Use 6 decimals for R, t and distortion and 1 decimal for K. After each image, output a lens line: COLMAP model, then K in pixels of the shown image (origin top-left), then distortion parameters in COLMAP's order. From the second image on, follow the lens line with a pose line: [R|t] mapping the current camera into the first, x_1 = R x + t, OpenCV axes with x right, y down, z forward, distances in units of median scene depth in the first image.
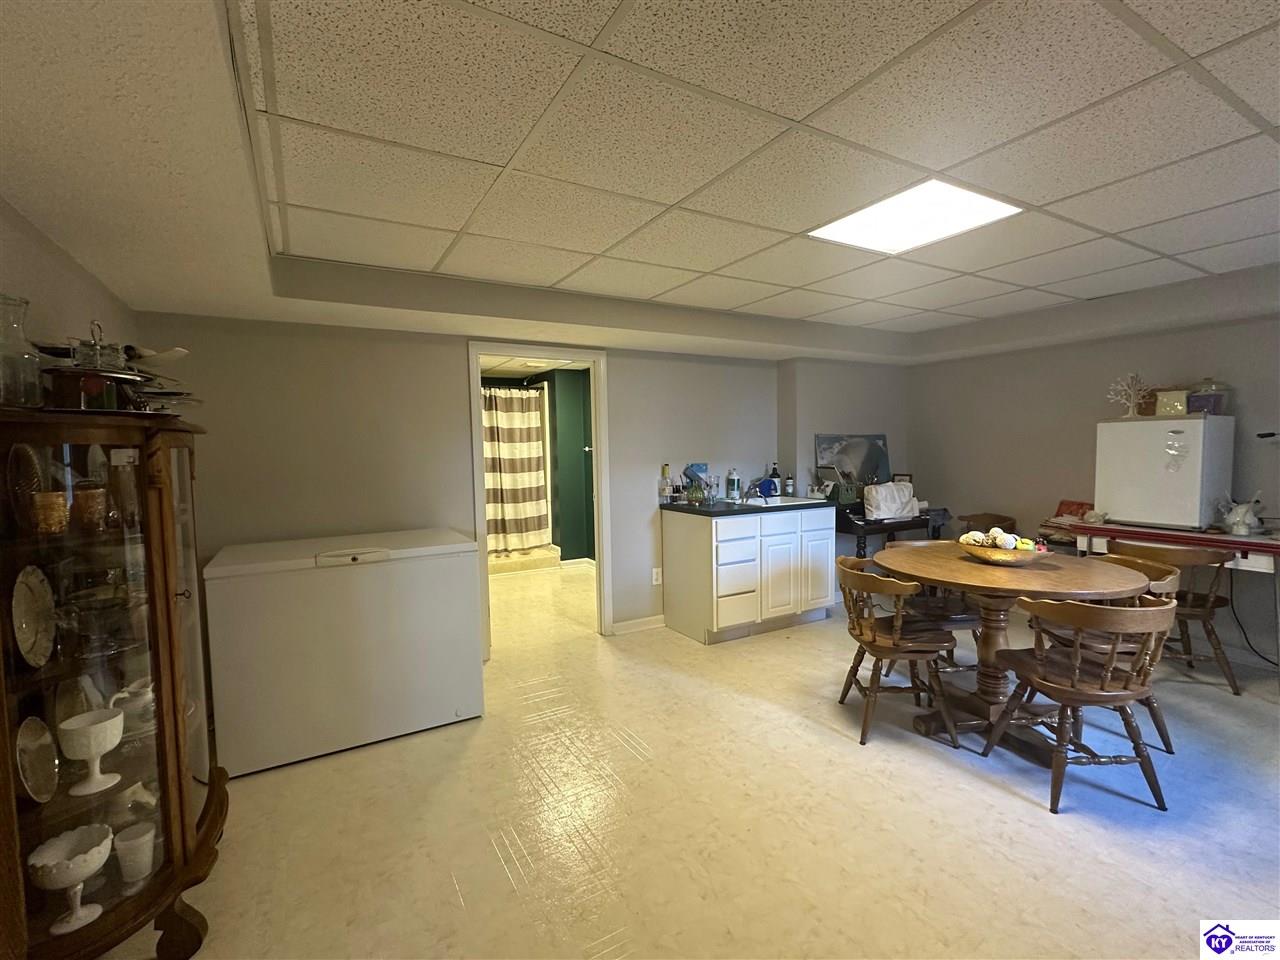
lens RADIAL K [[566.3, 0, 633.6], [0, 566.3, 483.9], [0, 0, 1]] dist [0.001045, -0.000279]
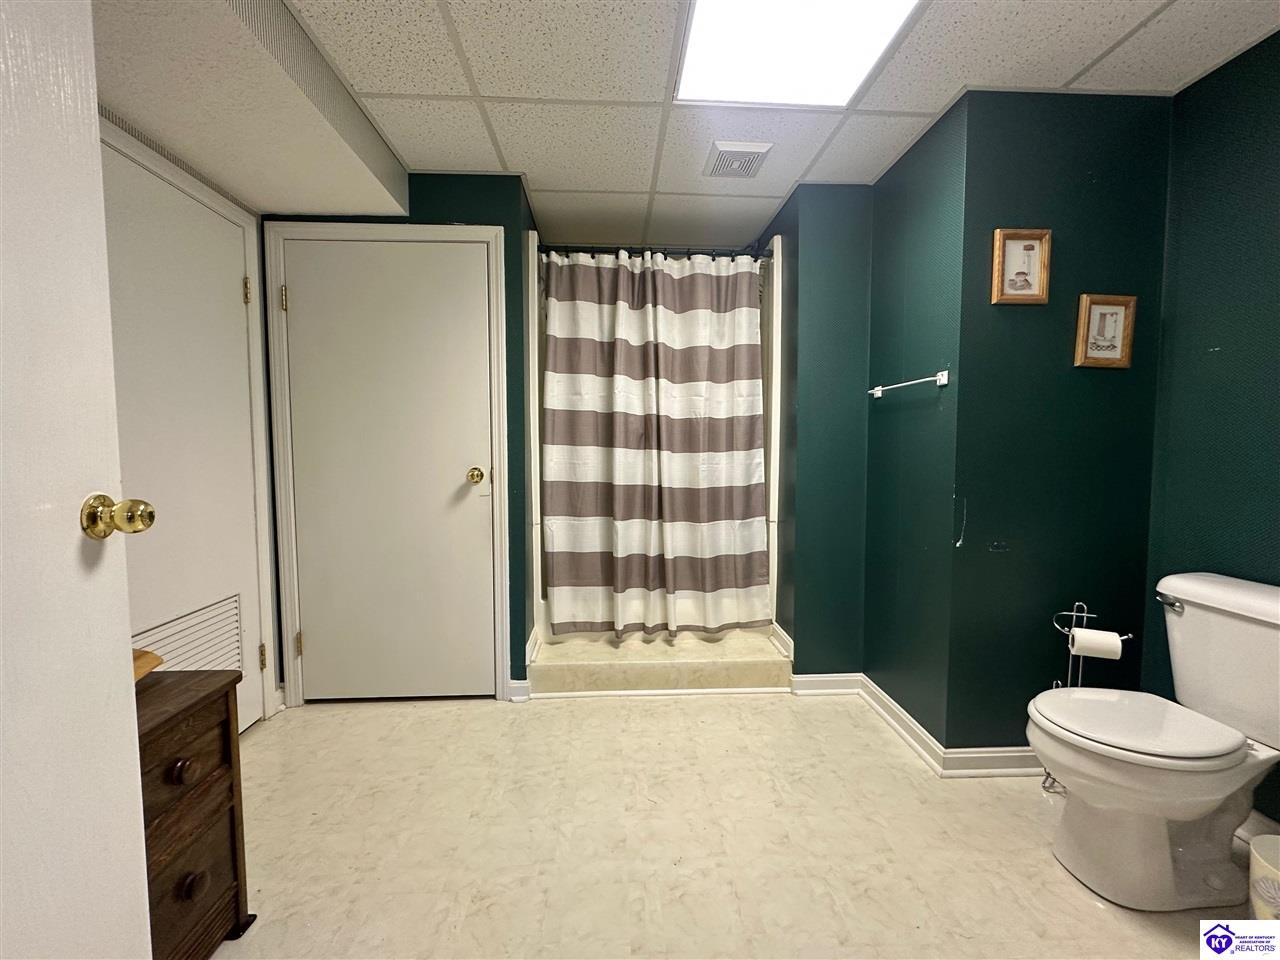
lens RADIAL K [[511.0, 0, 640.2], [0, 511.0, 484.3], [0, 0, 1]] dist [-0.000784, -0.000679]
pose [[0.896550, 0.044153, -0.440736, -0.072863], [-0.043309, 0.998990, 0.011980, 0.002609], [0.440820, 0.008347, 0.897557, 0.627172]]
